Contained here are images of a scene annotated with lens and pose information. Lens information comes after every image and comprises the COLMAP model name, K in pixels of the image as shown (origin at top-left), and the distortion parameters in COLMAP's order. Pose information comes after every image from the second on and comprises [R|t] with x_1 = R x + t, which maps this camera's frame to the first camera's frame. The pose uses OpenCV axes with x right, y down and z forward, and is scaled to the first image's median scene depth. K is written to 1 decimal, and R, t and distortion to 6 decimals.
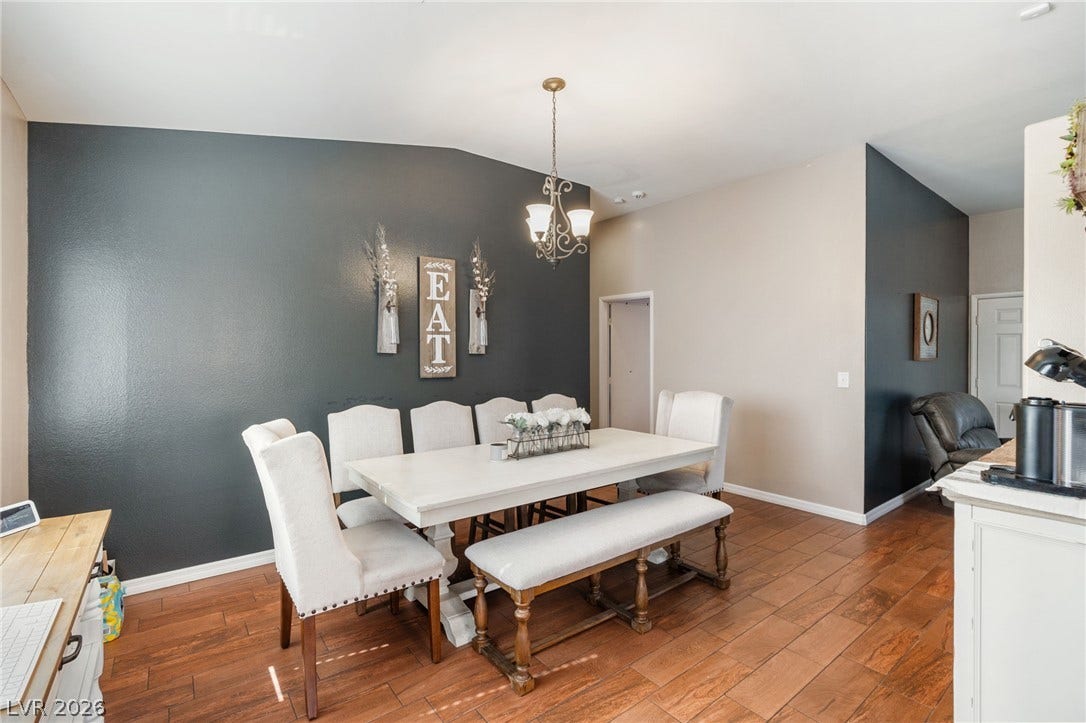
lens RADIAL K [[482.5, 0, 546.0], [0, 482.5, 355.8], [0, 0, 1]] dist [-0.012131, 0.000548]
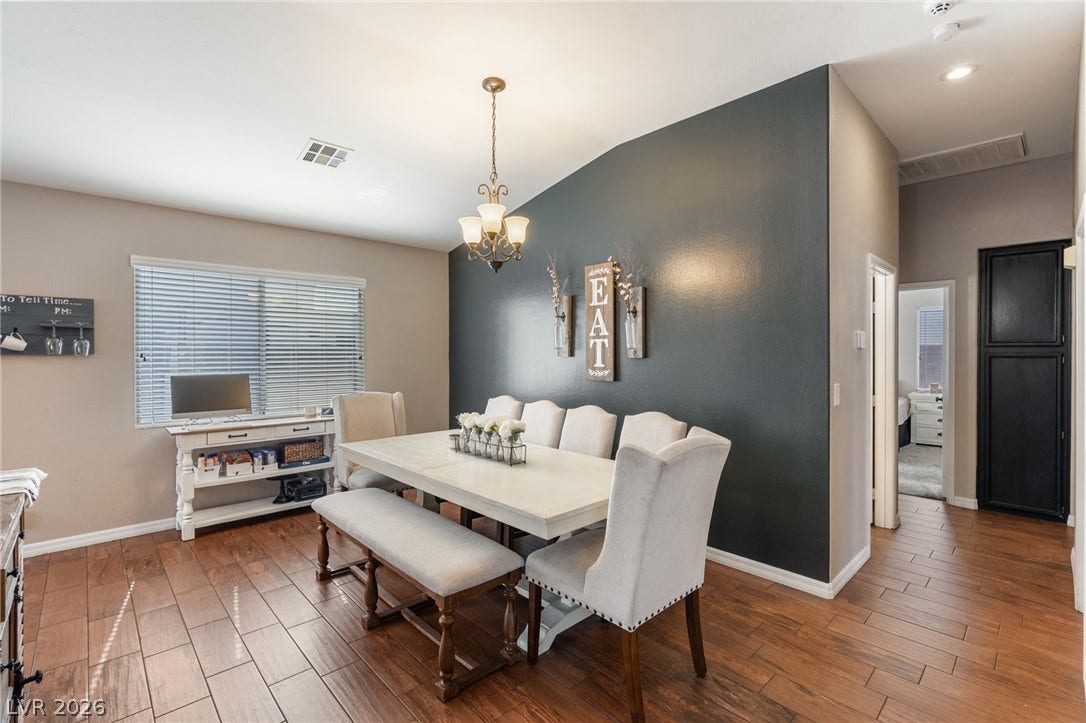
lens RADIAL K [[482.5, 0, 546.0], [0, 482.5, 355.8], [0, 0, 1]] dist [-0.012131, 0.000548]
pose [[0.101579, 0.010075, -0.994776, 0.786453], [-0.008135, 0.999924, 0.009297, -0.016583], [0.994794, 0.007149, 0.101653, 0.786744]]
